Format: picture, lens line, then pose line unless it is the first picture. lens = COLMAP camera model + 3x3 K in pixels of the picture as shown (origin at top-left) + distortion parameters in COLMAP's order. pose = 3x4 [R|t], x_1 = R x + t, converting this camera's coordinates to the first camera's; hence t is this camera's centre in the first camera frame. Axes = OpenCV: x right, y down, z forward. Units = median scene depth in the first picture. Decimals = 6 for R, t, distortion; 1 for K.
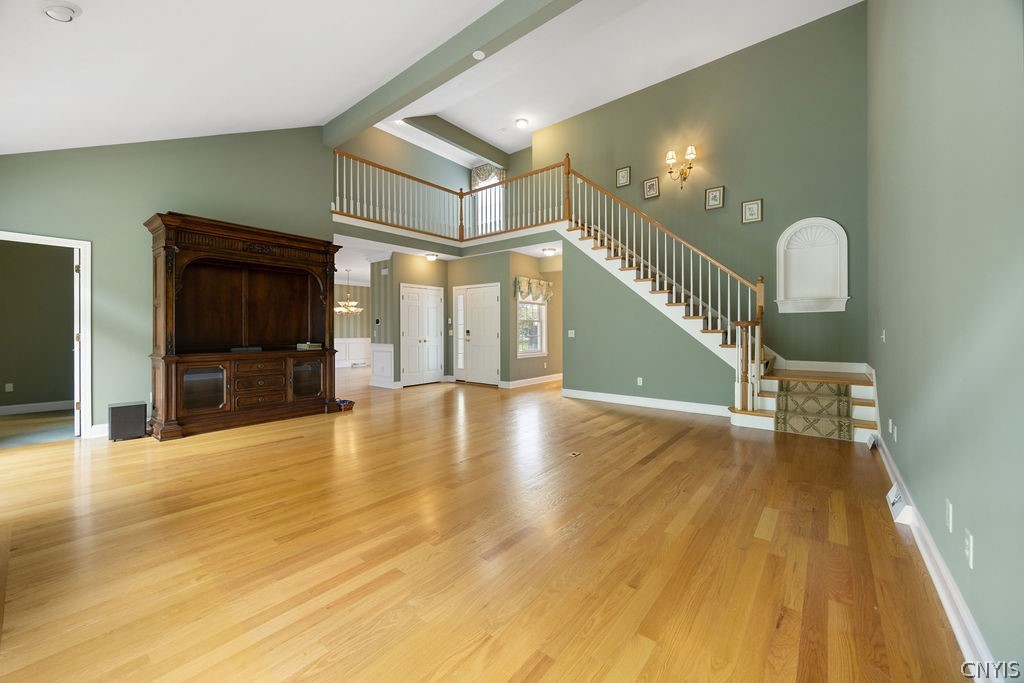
lens RADIAL K [[401.2, 0, 509.8], [0, 401.2, 334.3], [0, 0, 1]] dist [0.001615, 0.000509]
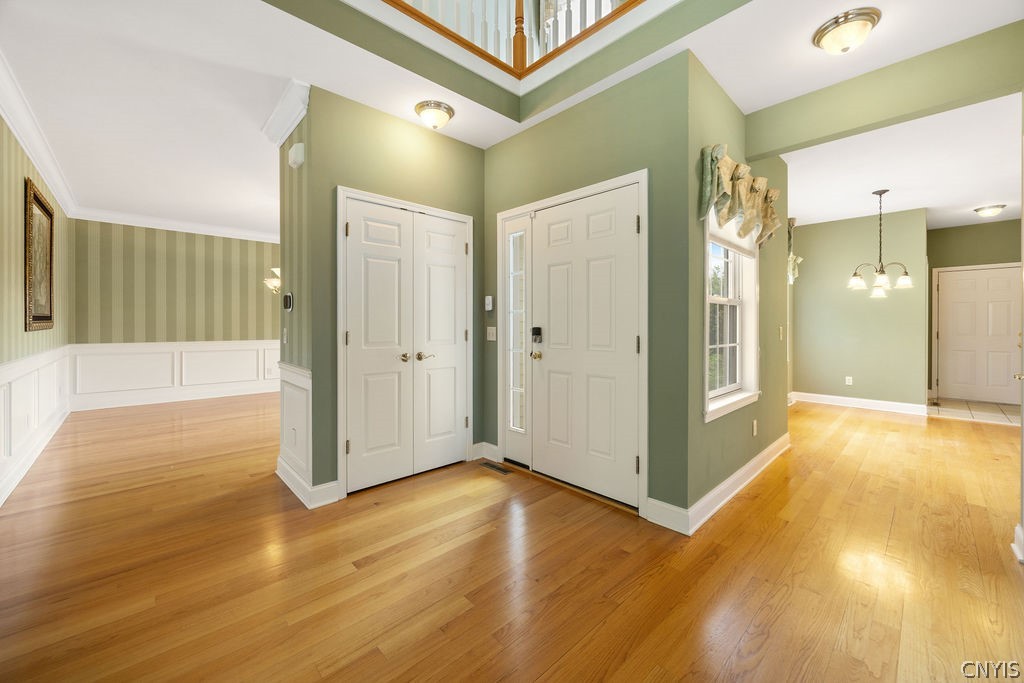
lens RADIAL K [[401.2, 0, 512.4], [0, 401.2, 331.6], [0, 0, 1]] dist [0.001615, 0.000509]
pose [[0.992214, 0.004838, -0.124447, -0.080941], [-0.004470, 0.999985, 0.003238, -0.007256], [0.124461, -0.002657, 0.992221, 0.640806]]
